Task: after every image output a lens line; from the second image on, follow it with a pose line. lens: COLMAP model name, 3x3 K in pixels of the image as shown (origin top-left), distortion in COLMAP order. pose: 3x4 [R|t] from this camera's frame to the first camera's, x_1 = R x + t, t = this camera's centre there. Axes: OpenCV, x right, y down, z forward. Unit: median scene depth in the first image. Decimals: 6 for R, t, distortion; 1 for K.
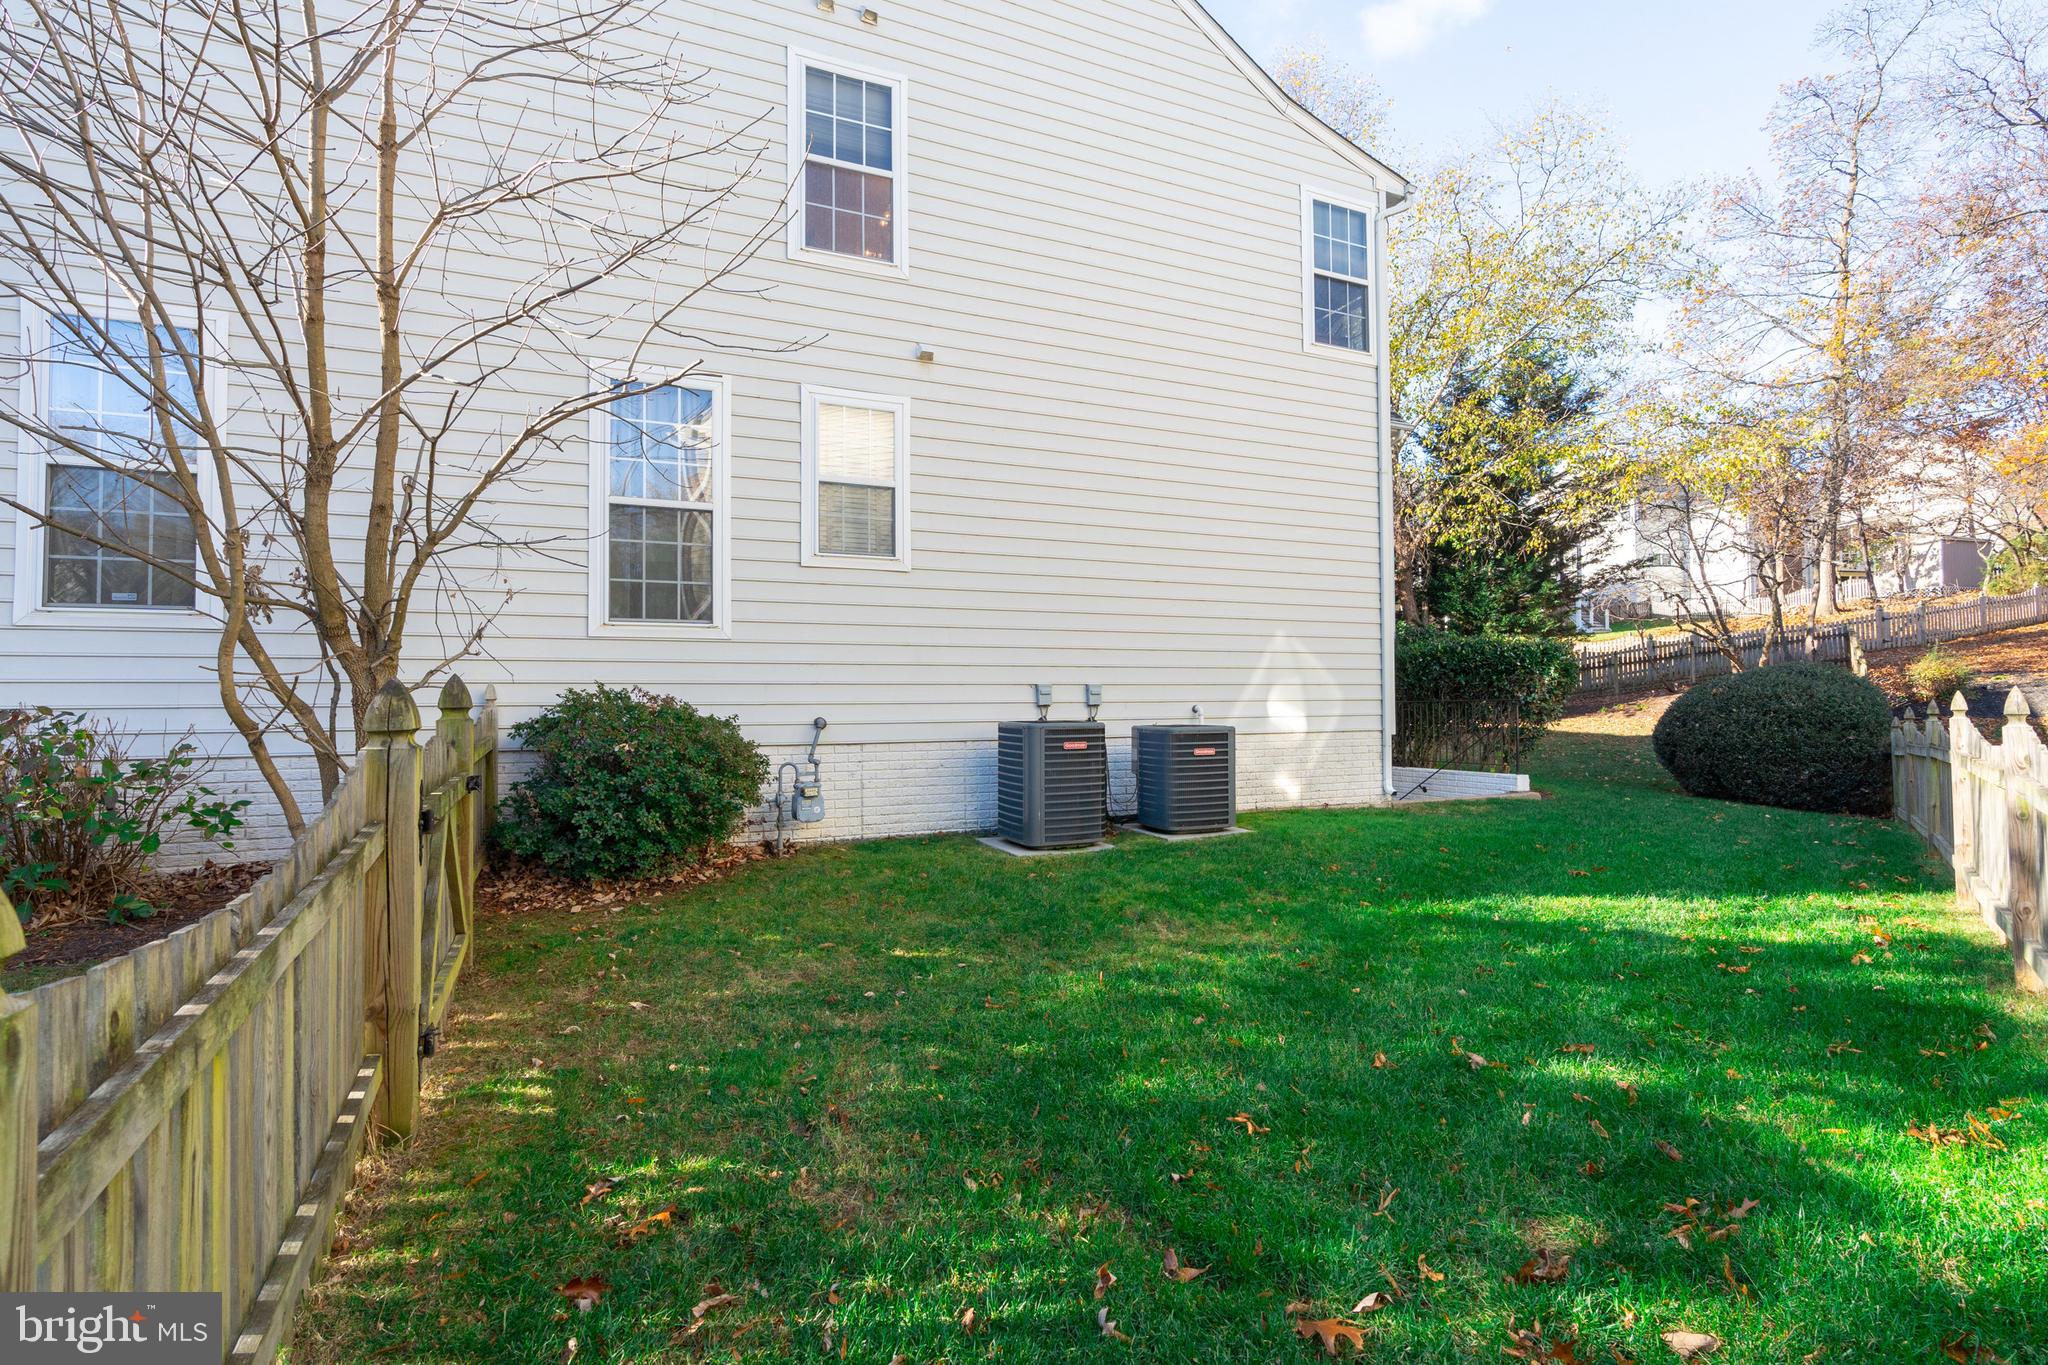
lens RADIAL K [[947.4, 0, 1024.0], [0, 947.4, 682.5], [0, 0, 1]] dist [-0.000963, -0.000499]
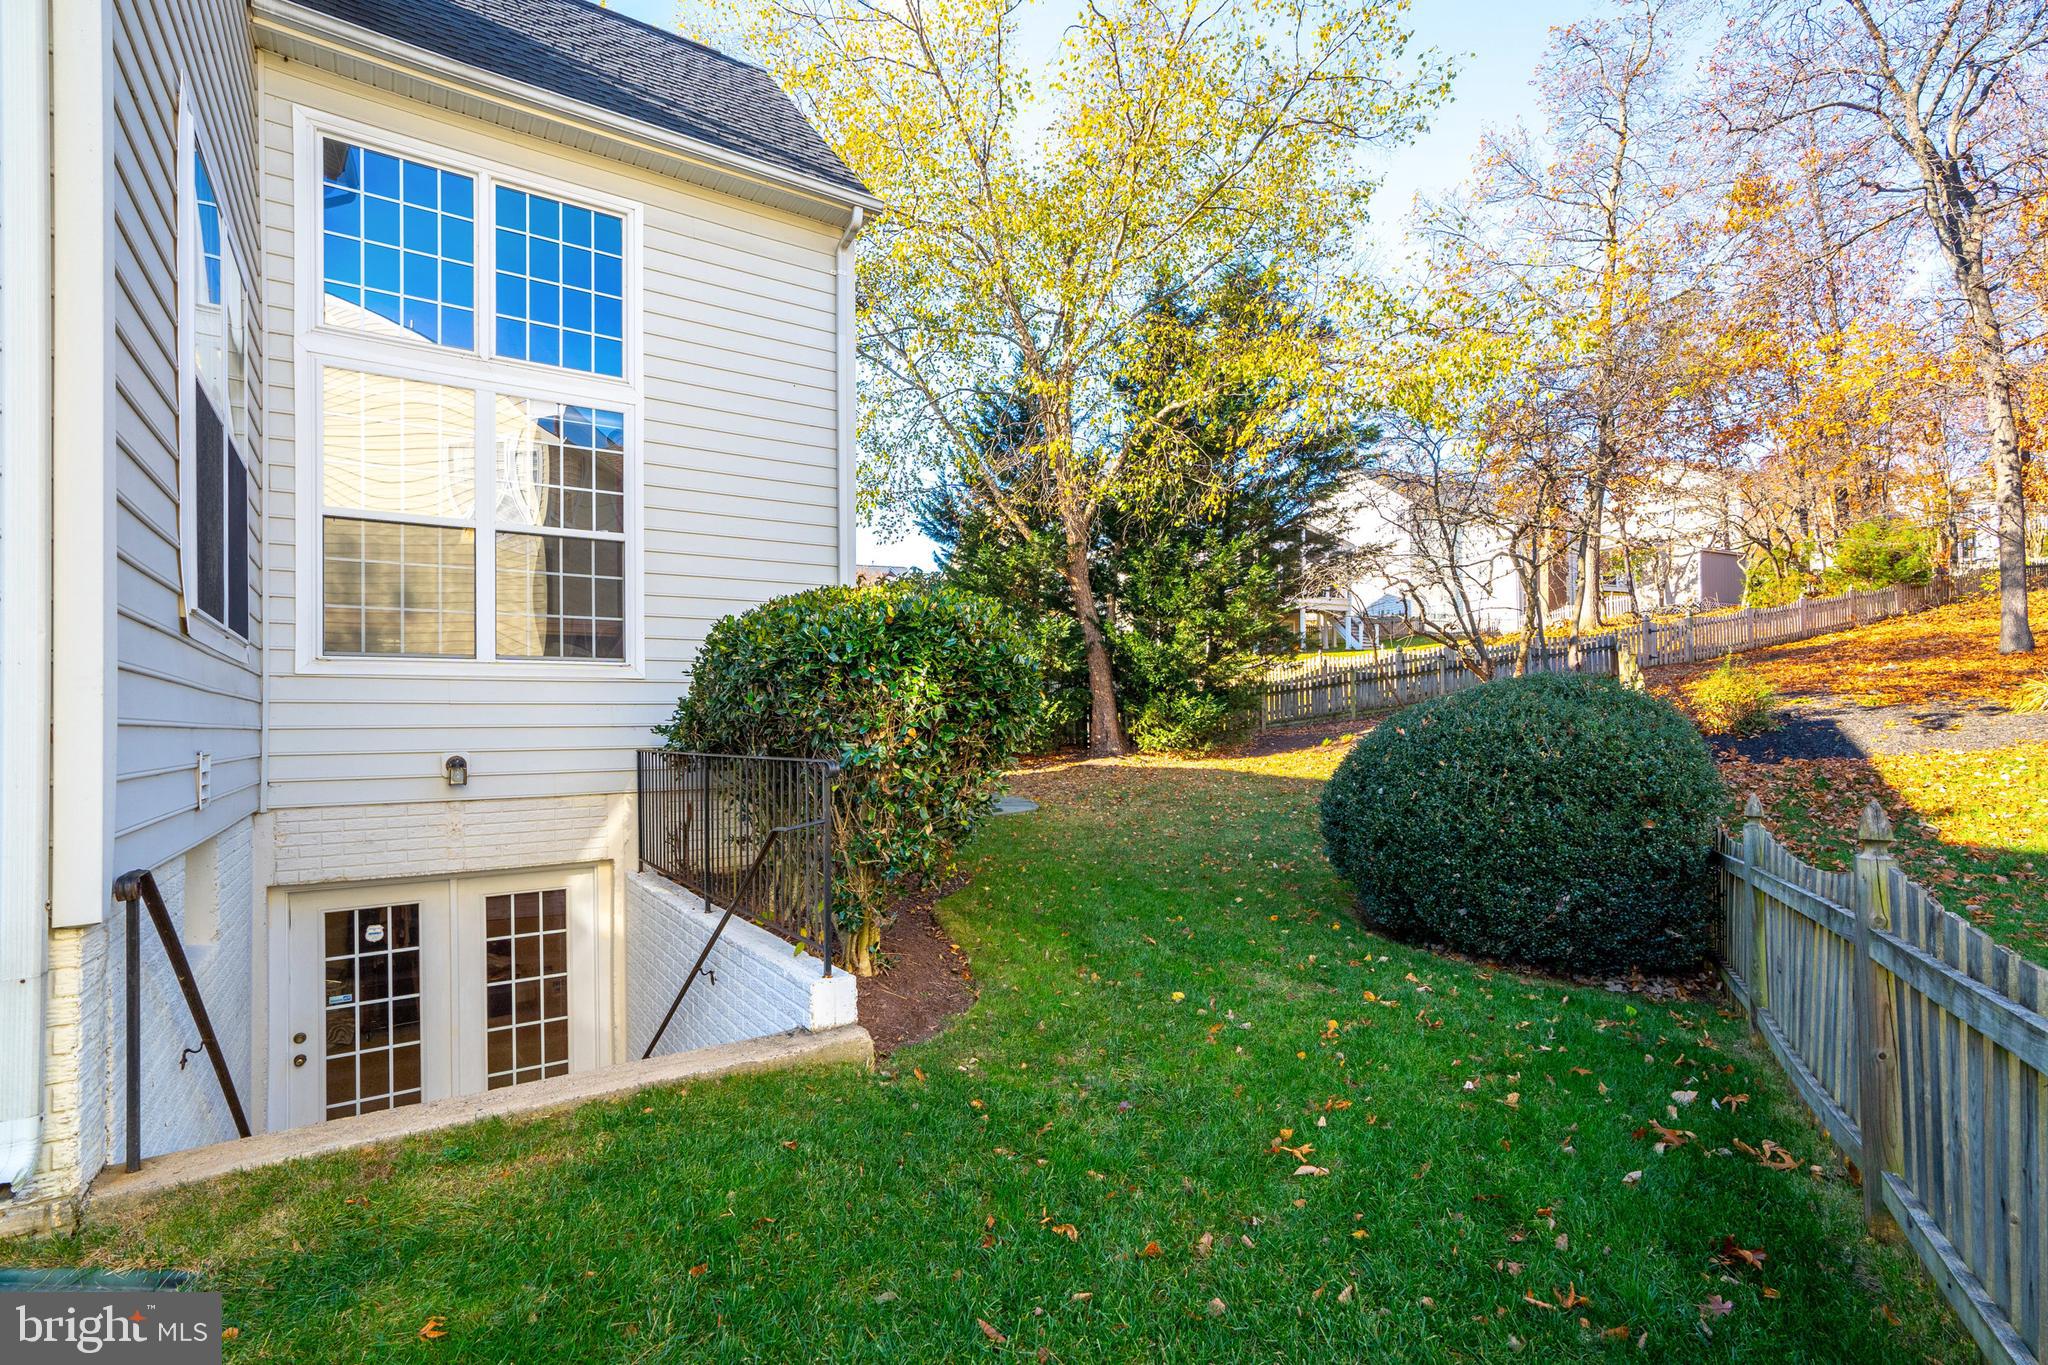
lens RADIAL K [[951.8, 0, 1023.6], [0, 951.8, 713.6], [0, 0, 1]] dist [0.000589, 0.000527]
pose [[0.985480, 0.001467, 0.169787, 0.196863], [-0.003579, 0.999920, 0.012135, -0.001423], [-0.169756, -0.012566, 0.985406, 0.237893]]
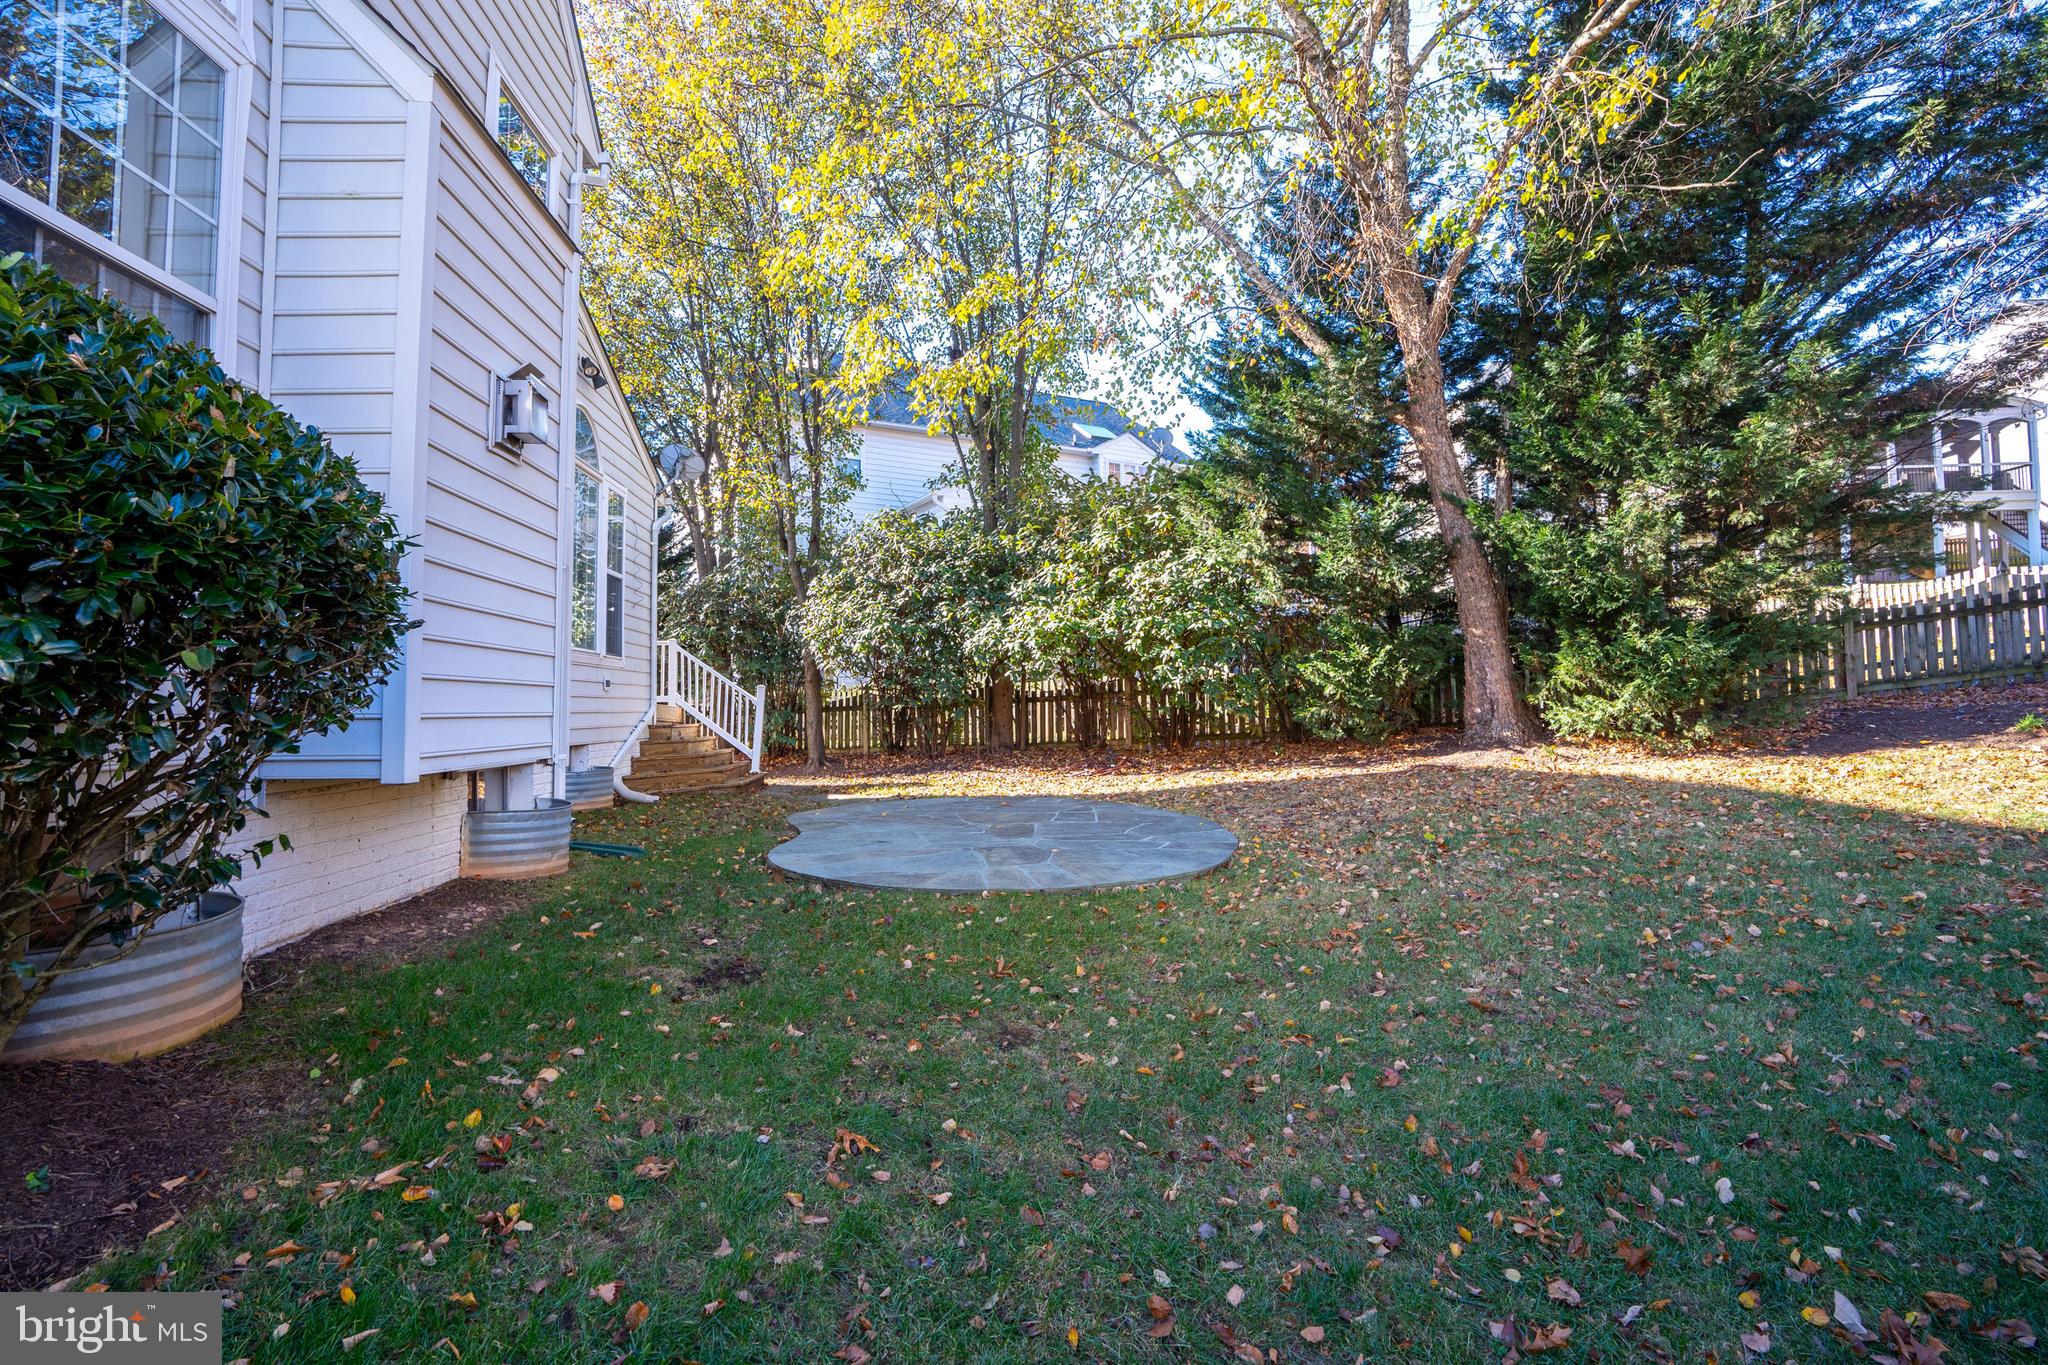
lens RADIAL K [[994.4, 0, 1031.3], [0, 994.4, 601.6], [0, 0, 1]] dist [-0.001066, -0.000023]
pose [[0.958567, -0.026549, -0.283627, 0.306606], [0.005791, 0.997258, -0.073778, 0.008092], [0.284808, 0.069079, 0.956092, 0.463127]]
